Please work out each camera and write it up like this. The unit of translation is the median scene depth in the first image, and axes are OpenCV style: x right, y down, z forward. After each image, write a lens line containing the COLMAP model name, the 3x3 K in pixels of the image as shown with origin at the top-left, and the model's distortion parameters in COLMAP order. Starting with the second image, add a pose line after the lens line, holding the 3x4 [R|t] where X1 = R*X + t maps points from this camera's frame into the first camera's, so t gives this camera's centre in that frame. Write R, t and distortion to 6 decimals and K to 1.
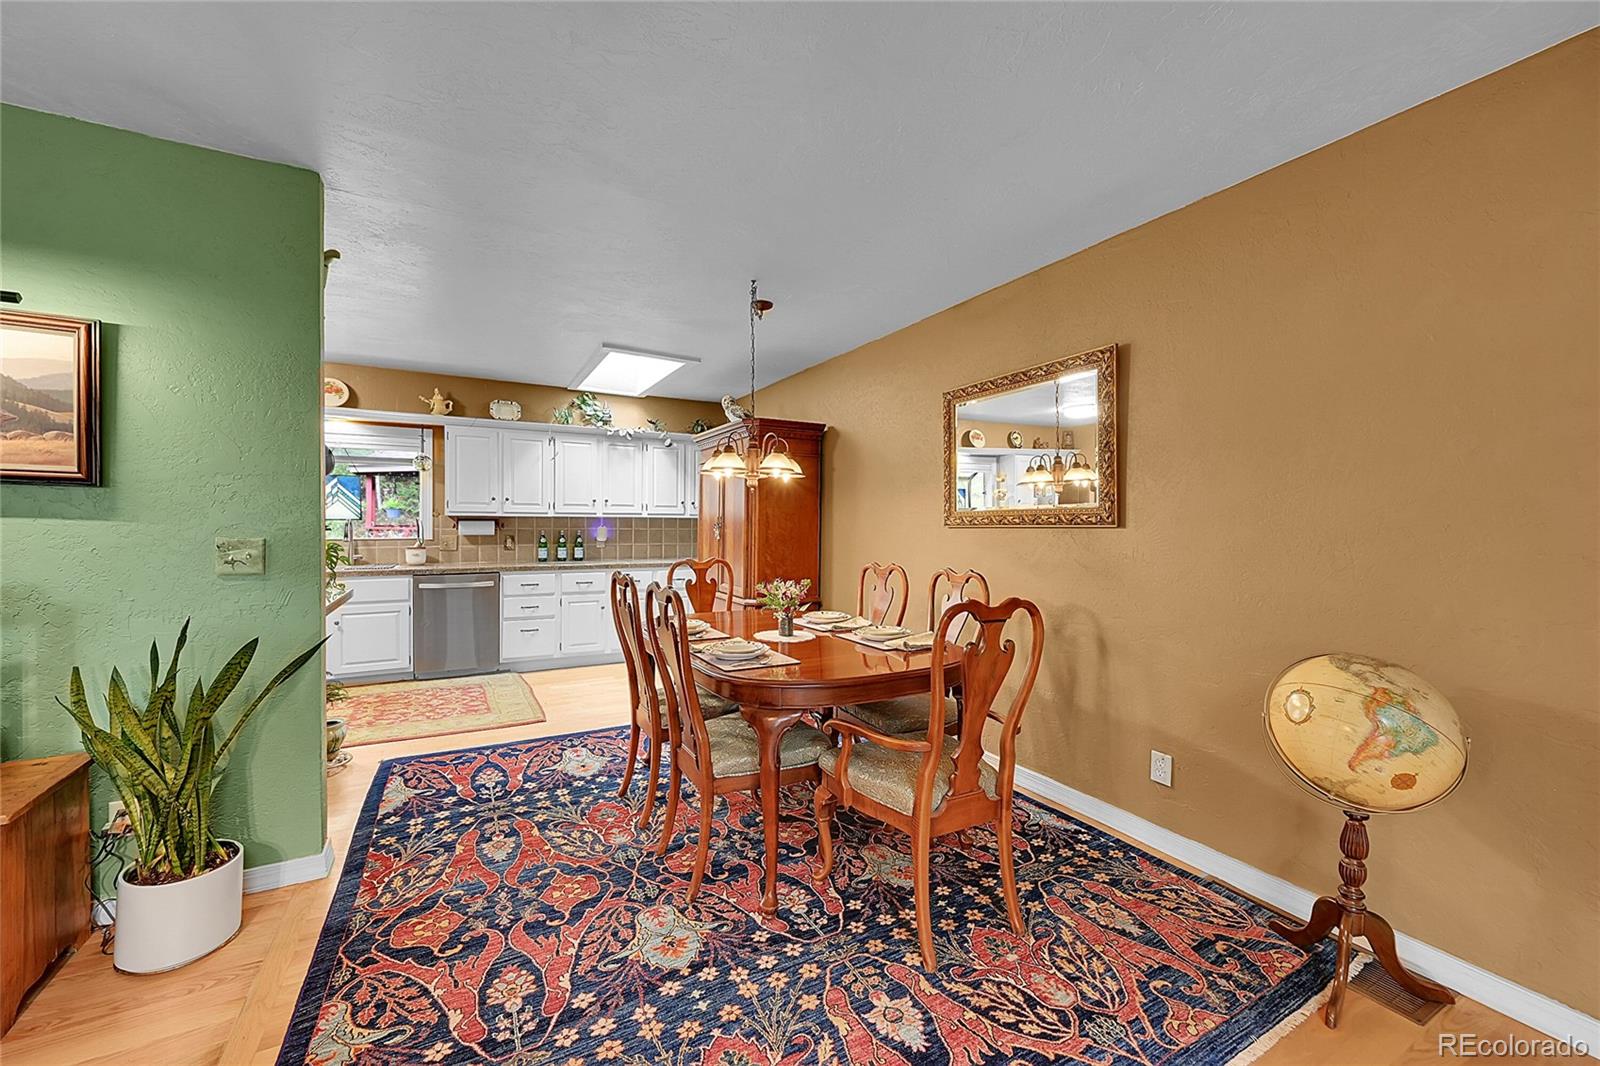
lens RADIAL K [[631.2, 0, 797.8], [0, 631.2, 525.3], [0, 0, 1]] dist [0.000432, -0.000239]
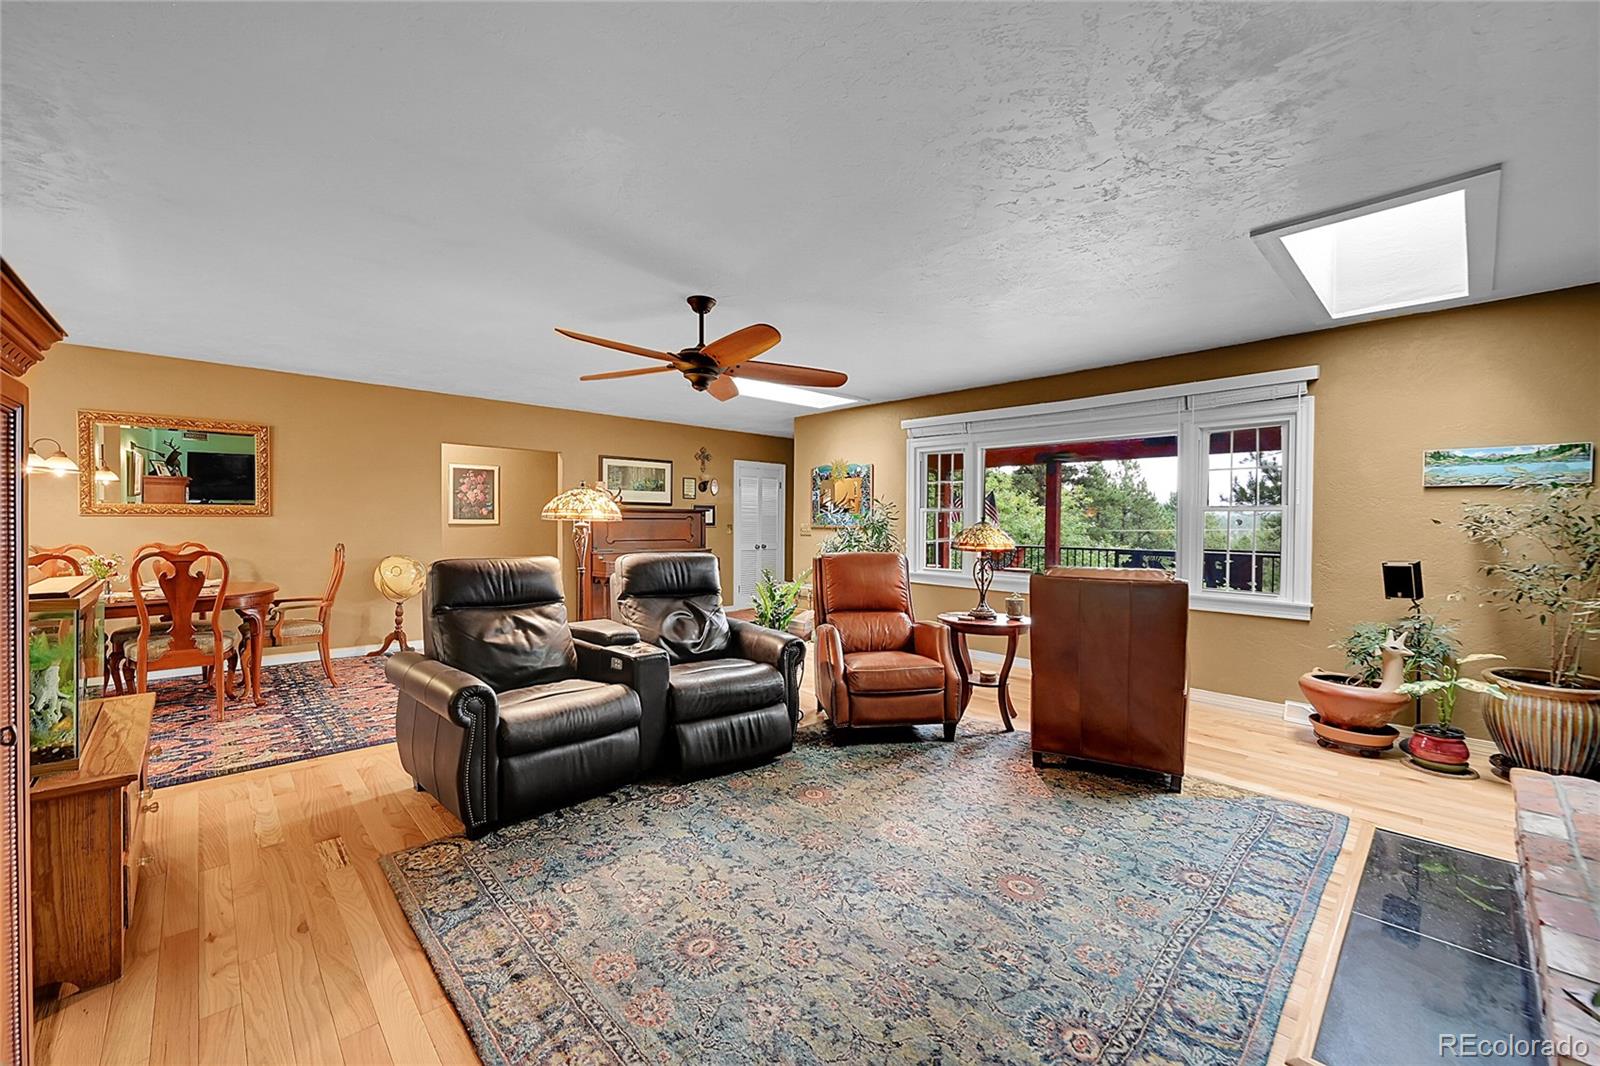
lens RADIAL K [[631.2, 0, 799.9], [0, 631.2, 530.2], [0, 0, 1]] dist [0.000432, -0.000239]
pose [[-0.255987, -0.023631, 0.966391, -2.568518], [-0.012196, 0.999701, 0.021215, -0.019877], [-0.966603, -0.006355, -0.256199, -0.166956]]
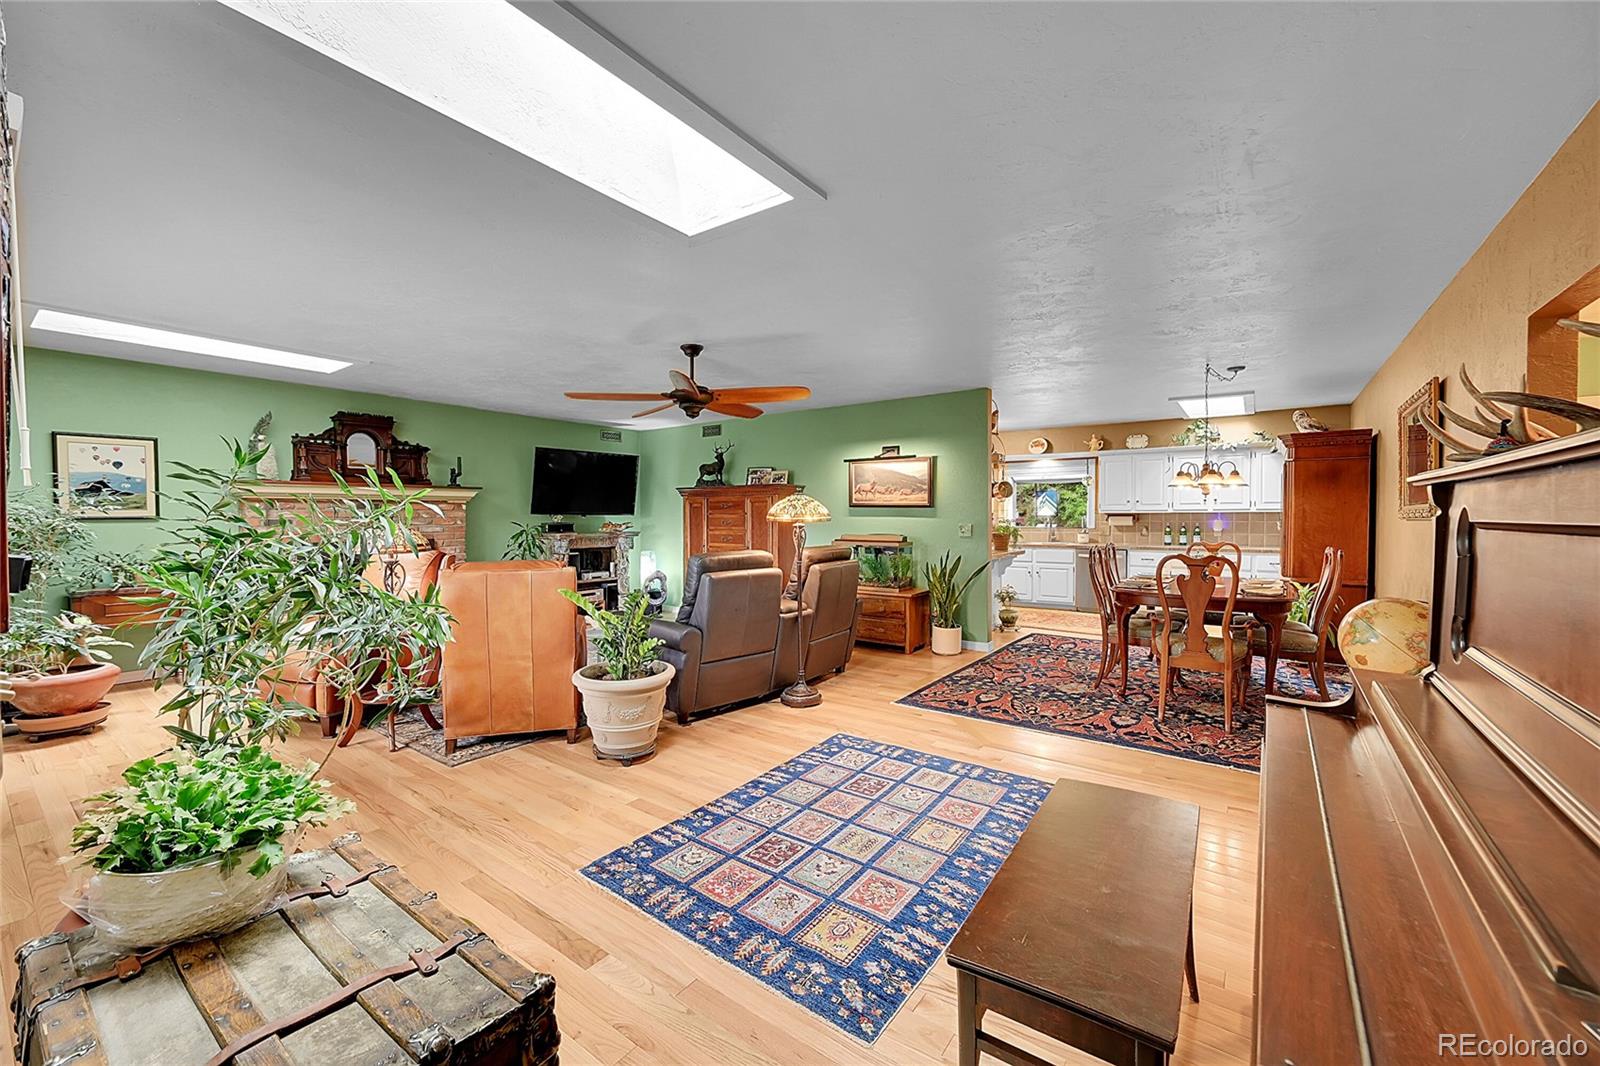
lens RADIAL K [[631.2, 0, 806.7], [0, 631.2, 531.0], [0, 0, 1]] dist [0.000432, -0.000239]
pose [[0.433890, 0.013753, -0.900861, 1.523458], [0.004250, 0.999841, 0.017311, -0.002536], [0.900956, -0.011340, 0.433763, -0.976873]]
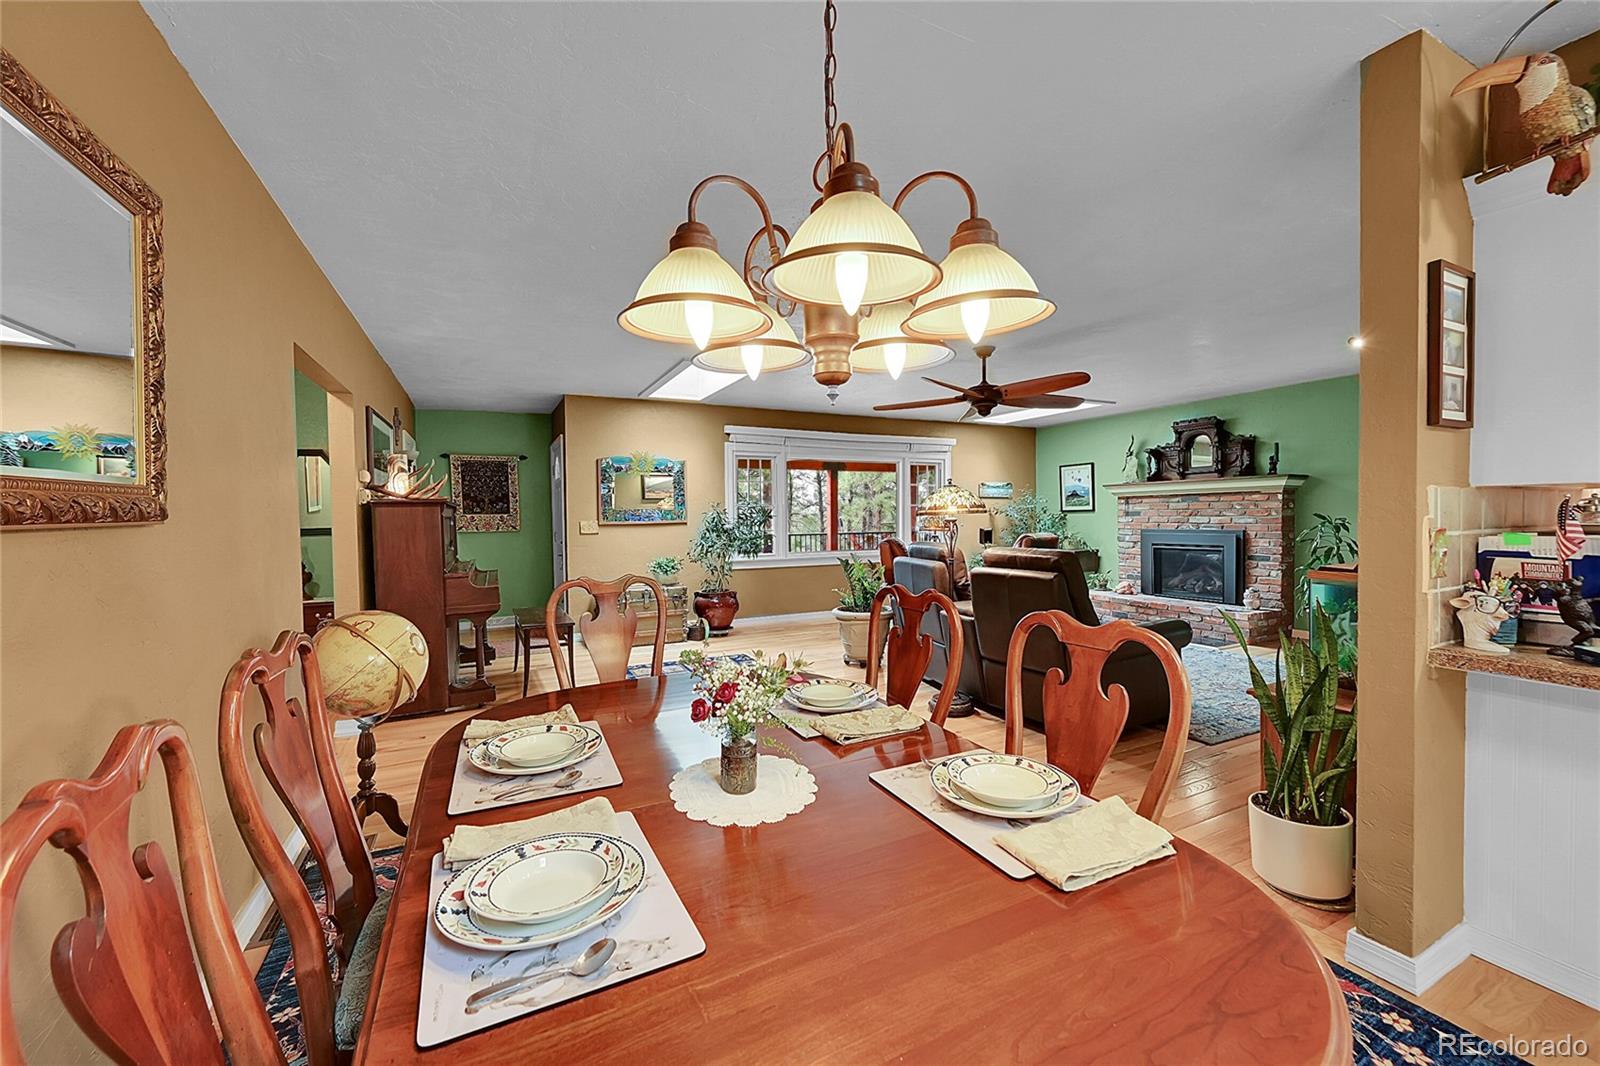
lens RADIAL K [[631.2, 0, 807.4], [0, 631.2, 529.7], [0, 0, 1]] dist [0.000432, -0.000239]
pose [[-0.999744, 0.005955, 0.021815, -0.110152], [0.006408, 0.999764, 0.020750, 0.002602], [-0.021686, 0.020885, -0.999547, 2.077003]]
